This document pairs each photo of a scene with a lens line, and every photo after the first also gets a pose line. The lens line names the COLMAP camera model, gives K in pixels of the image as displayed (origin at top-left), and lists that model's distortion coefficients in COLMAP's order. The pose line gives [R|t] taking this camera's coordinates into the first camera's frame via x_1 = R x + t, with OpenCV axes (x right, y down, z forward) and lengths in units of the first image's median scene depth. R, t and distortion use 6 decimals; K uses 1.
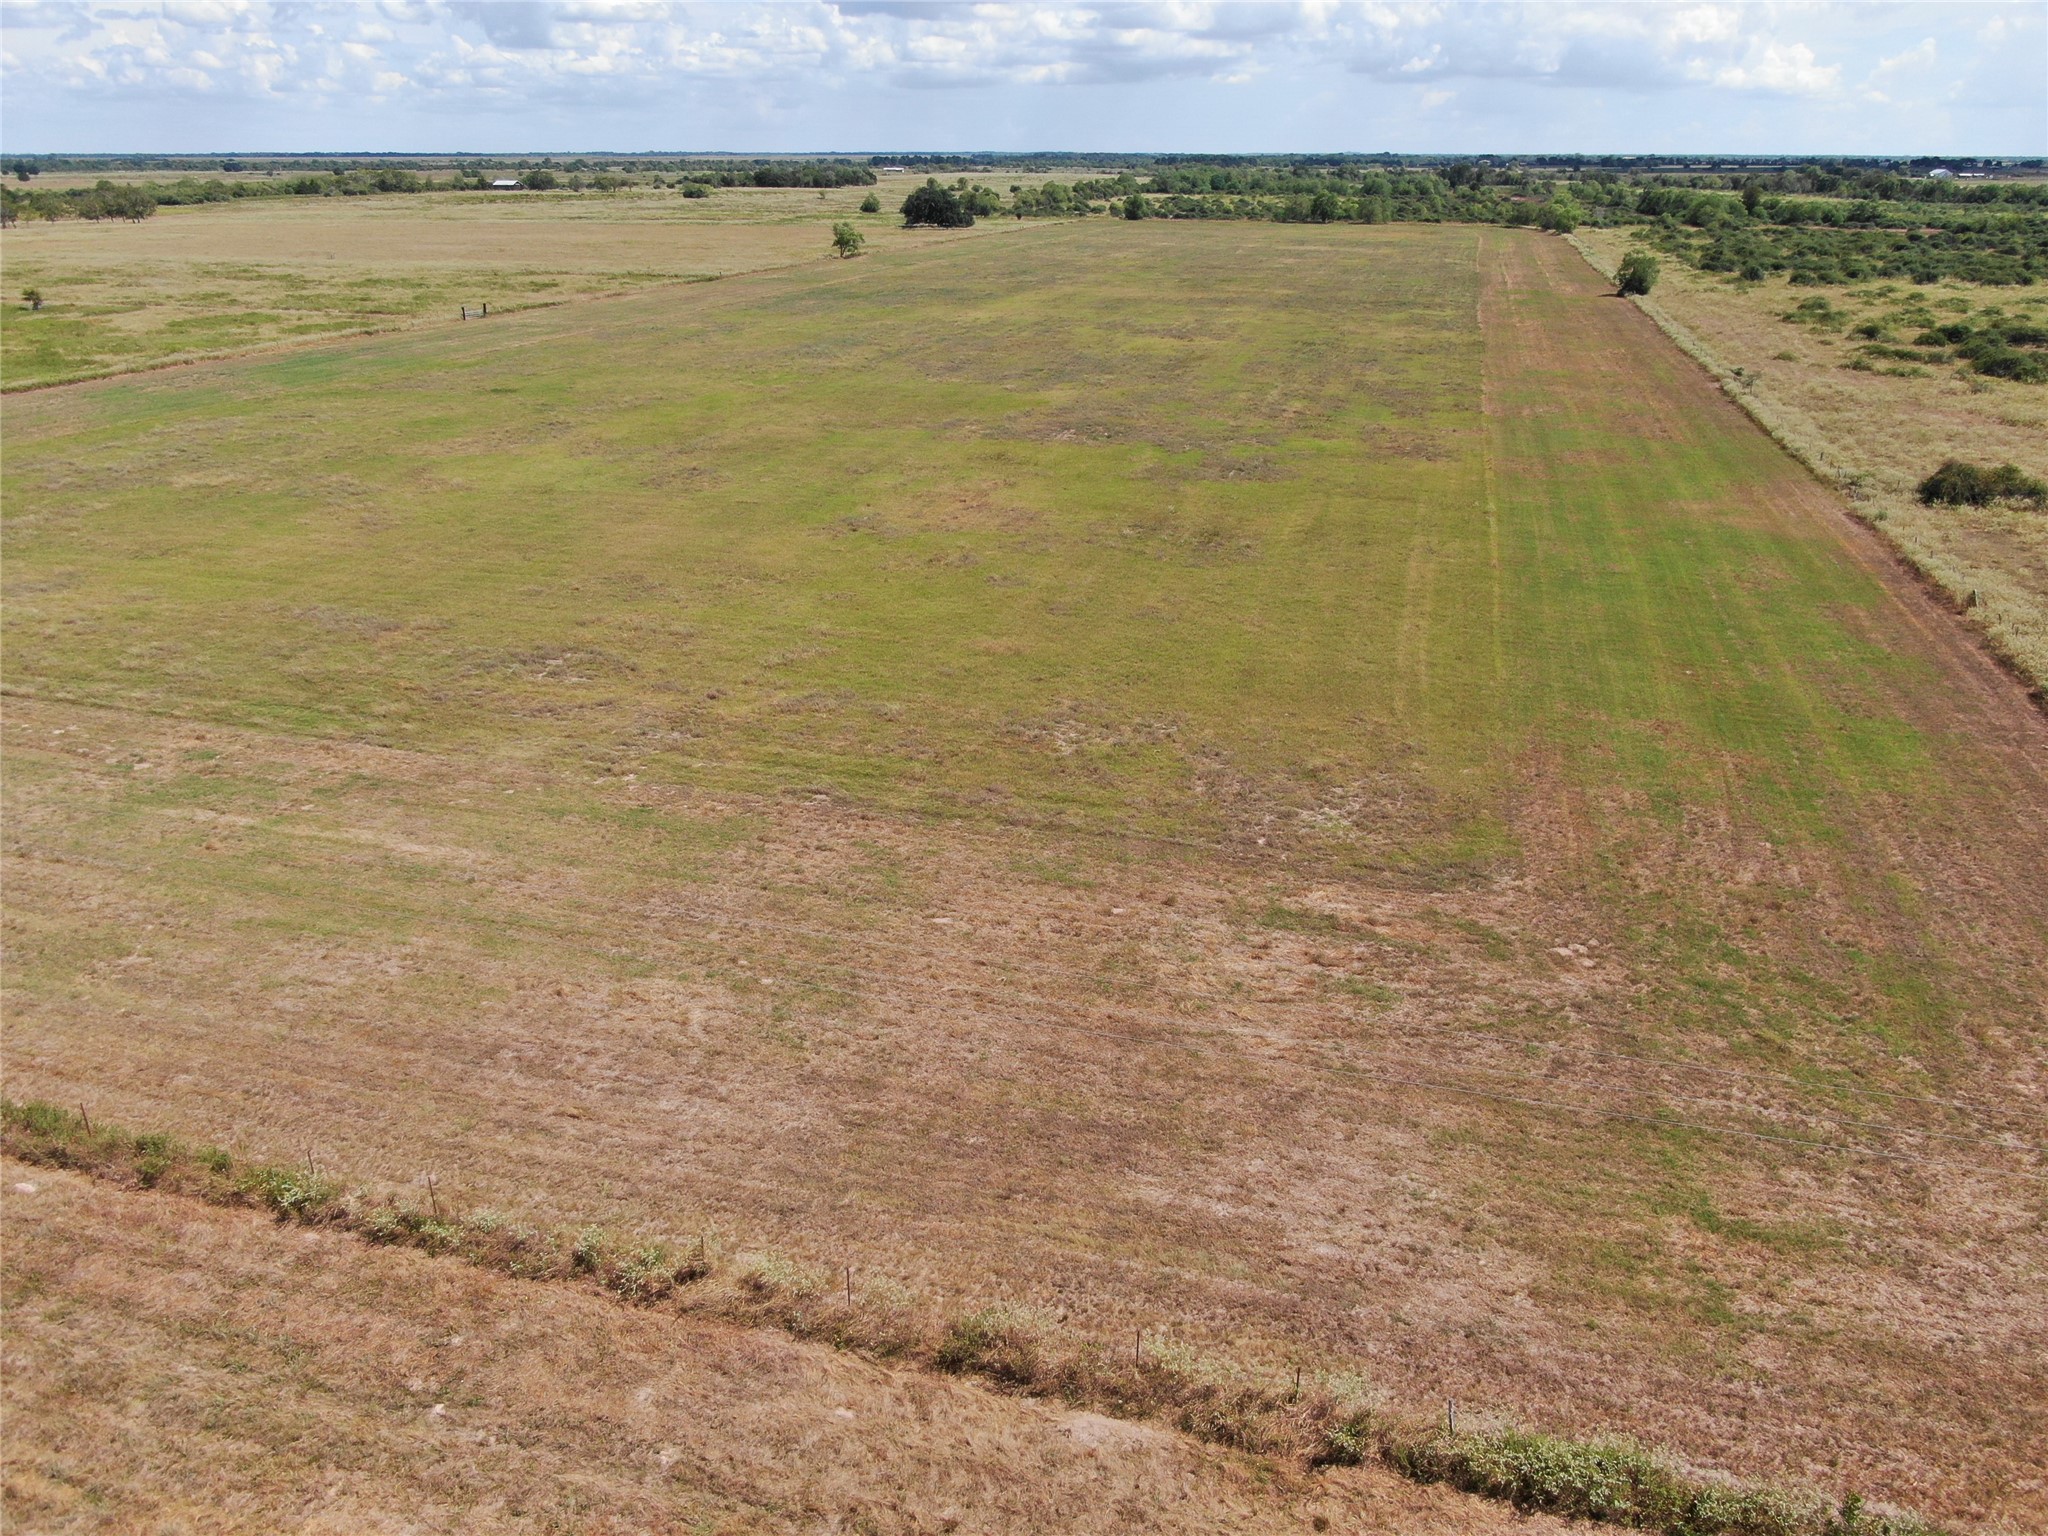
lens RADIAL K [[1475.6, 0, 1024.5], [0, 1475.6, 776.0], [0, 0, 1]] dist [-0.018110, 0.007234]
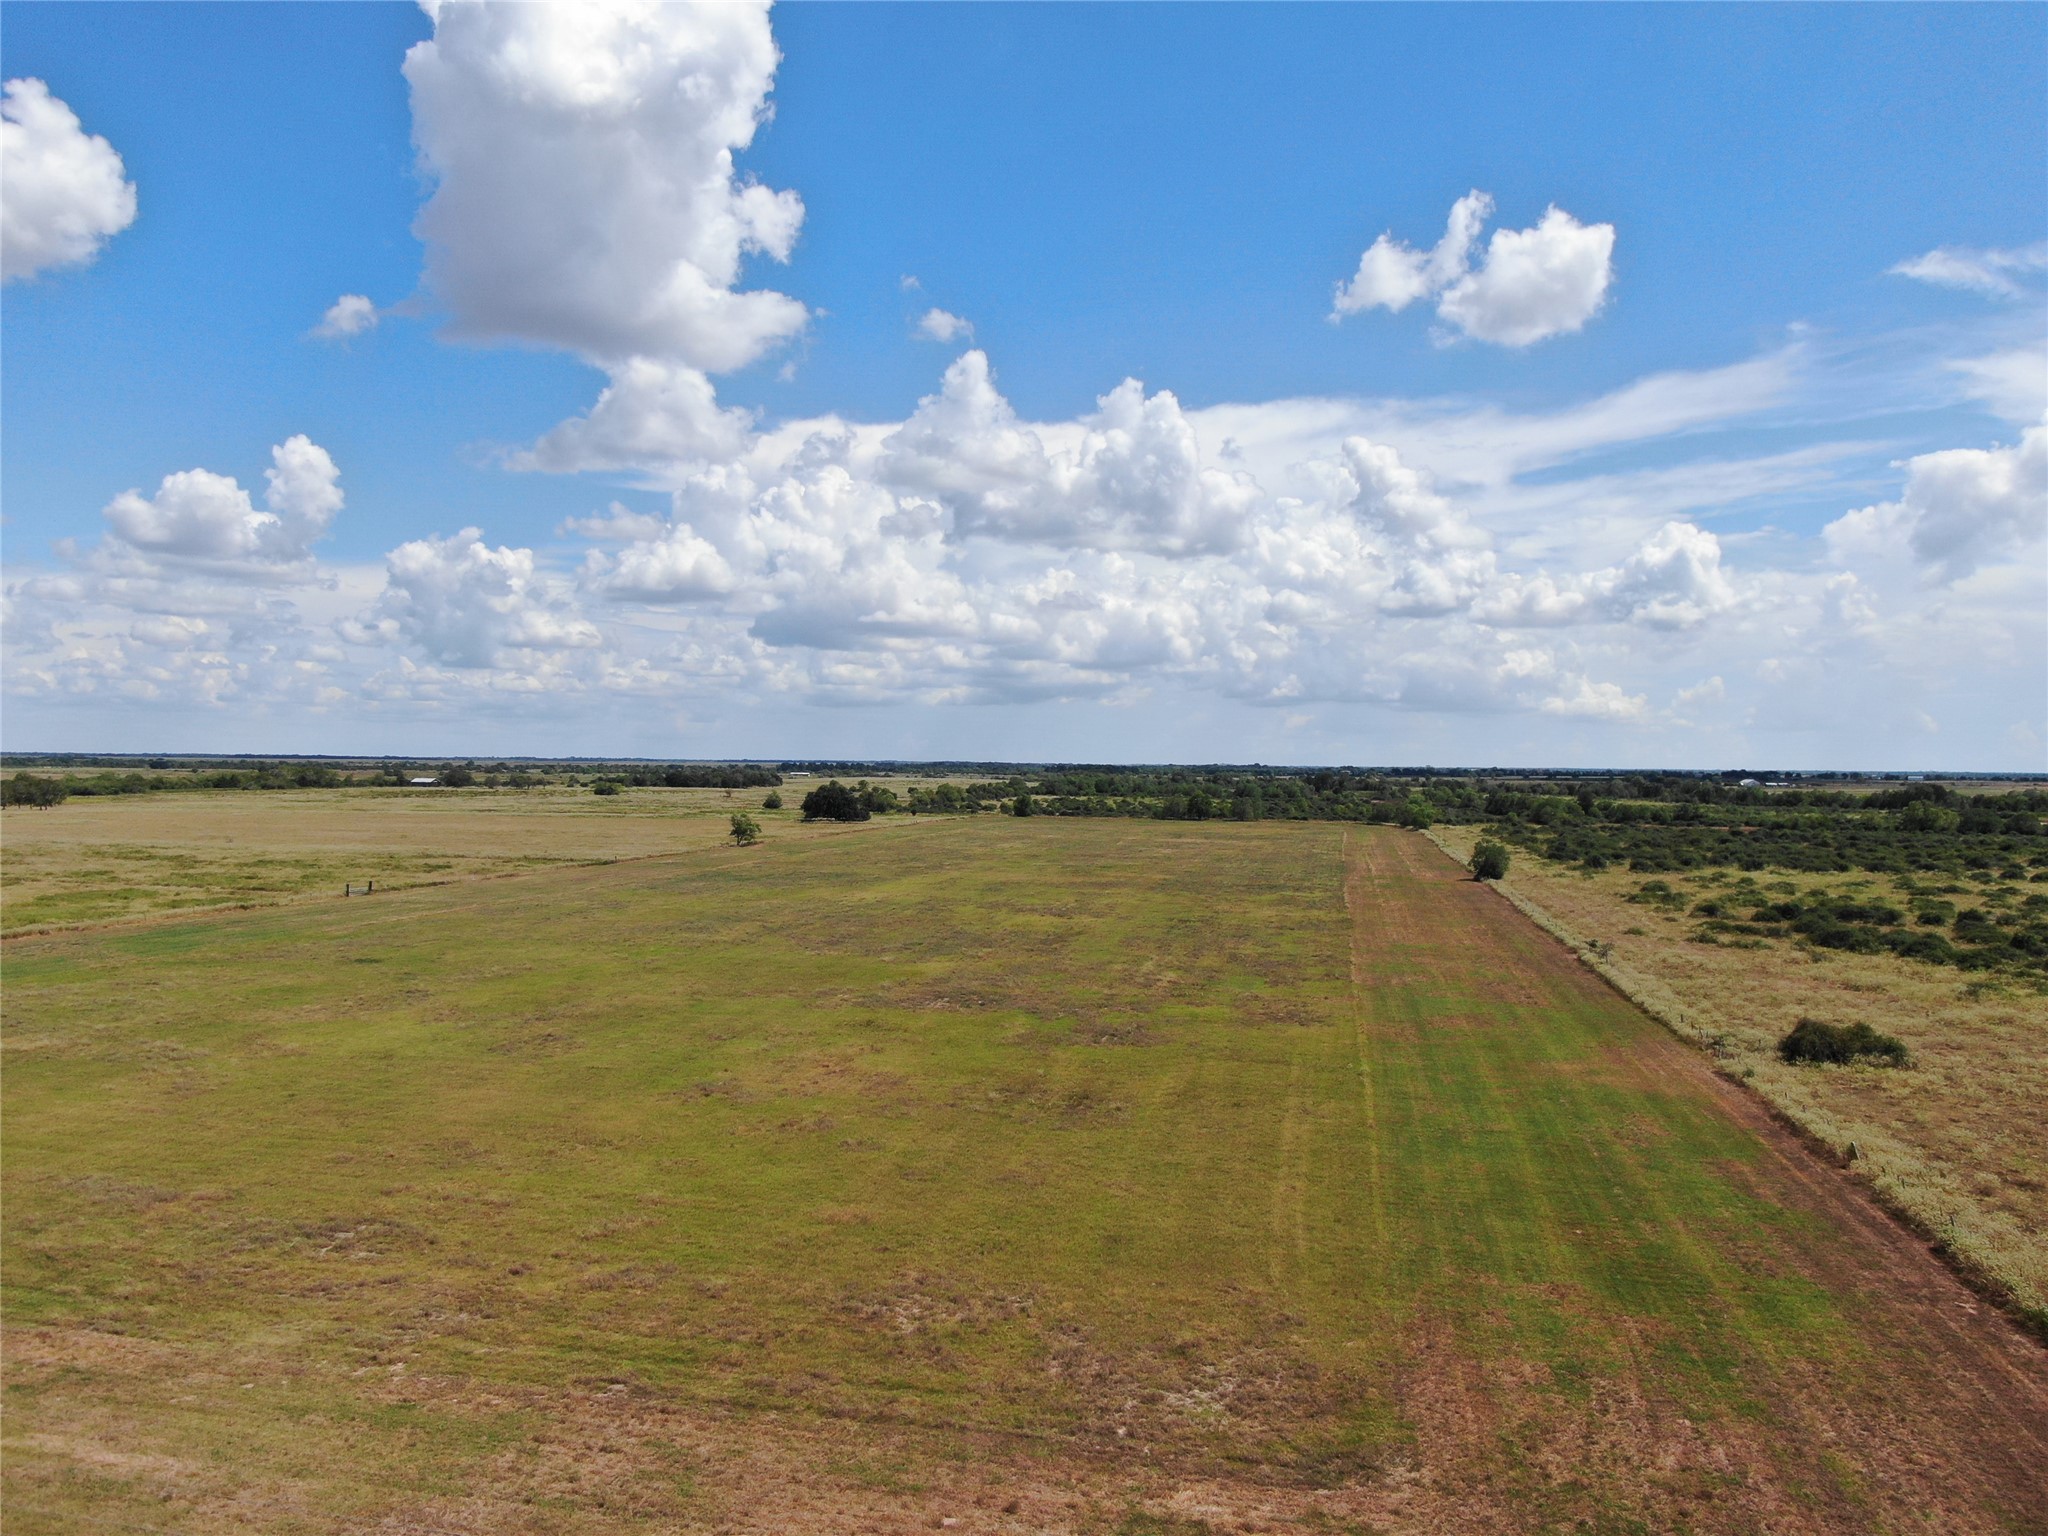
lens RADIAL K [[1480.3, 0, 1024.7], [0, 1480.3, 764.1], [0, 0, 1]] dist [-0.017954, 0.006520]
pose [[0.997710, 0.009101, 0.067020, 0.034775], [0.017701, 0.921231, -0.388612, 0.015901], [-0.065278, 0.388908, 0.918961, 0.042140]]
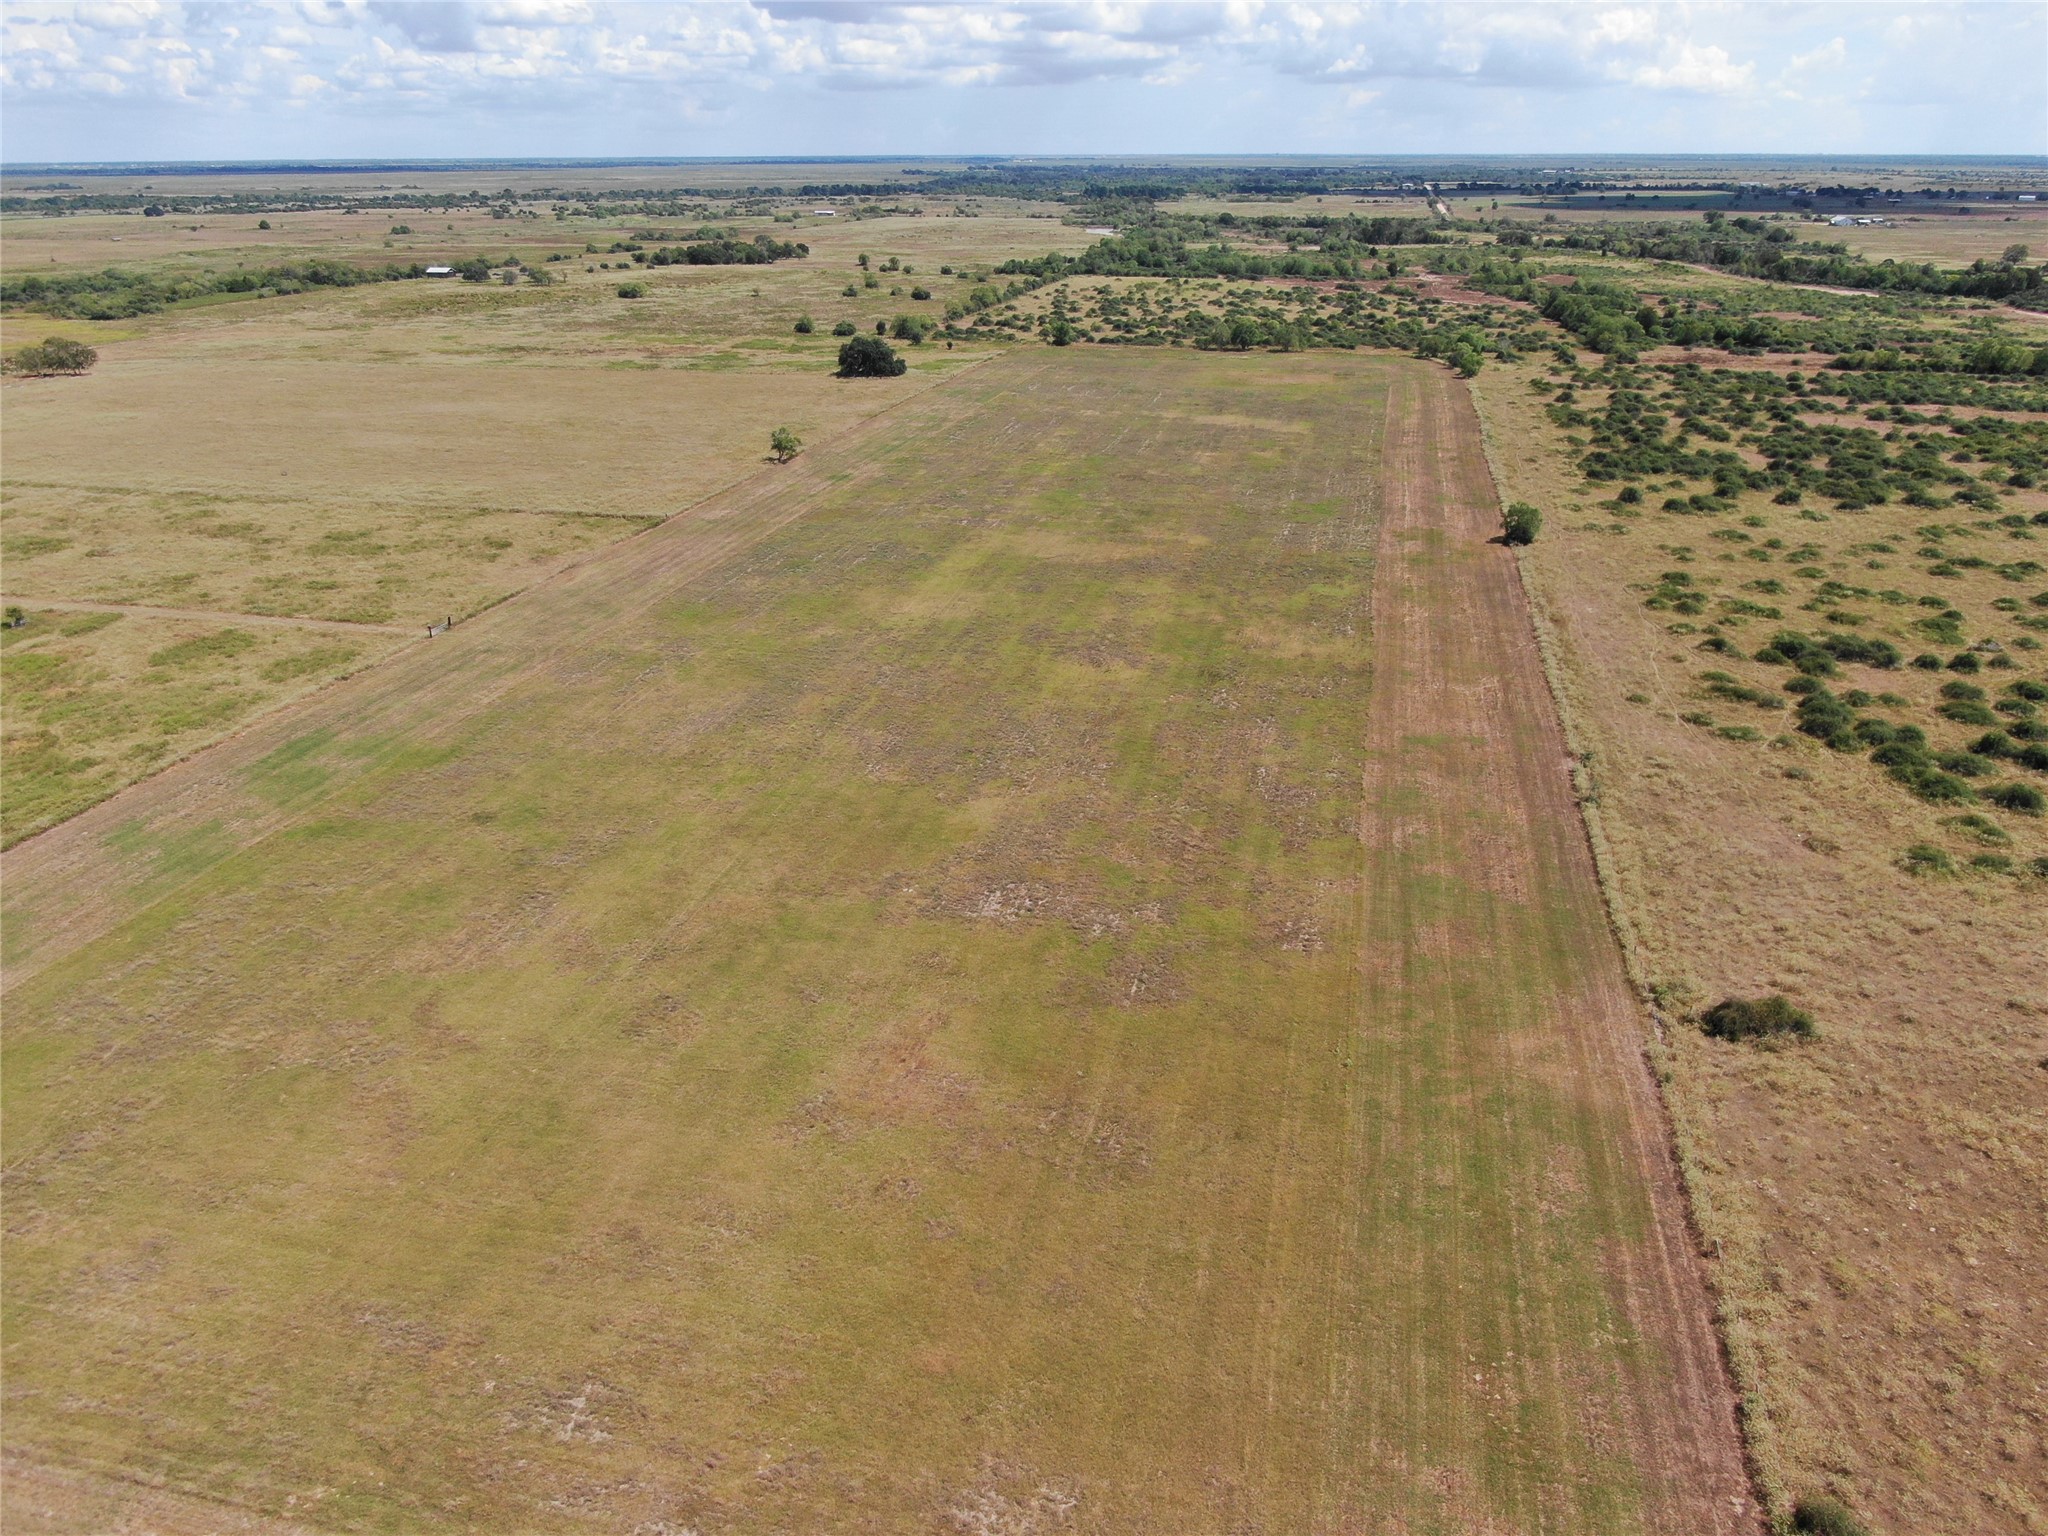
lens RADIAL K [[1480.3, 0, 1024.7], [0, 1480.3, 764.1], [0, 0, 1]] dist [-0.017954, 0.006520]
pose [[0.999051, -0.018664, 0.039361, 0.020883], [0.018972, 0.999792, -0.007465, -0.669889], [-0.039213, 0.008204, 0.999197, -0.295195]]
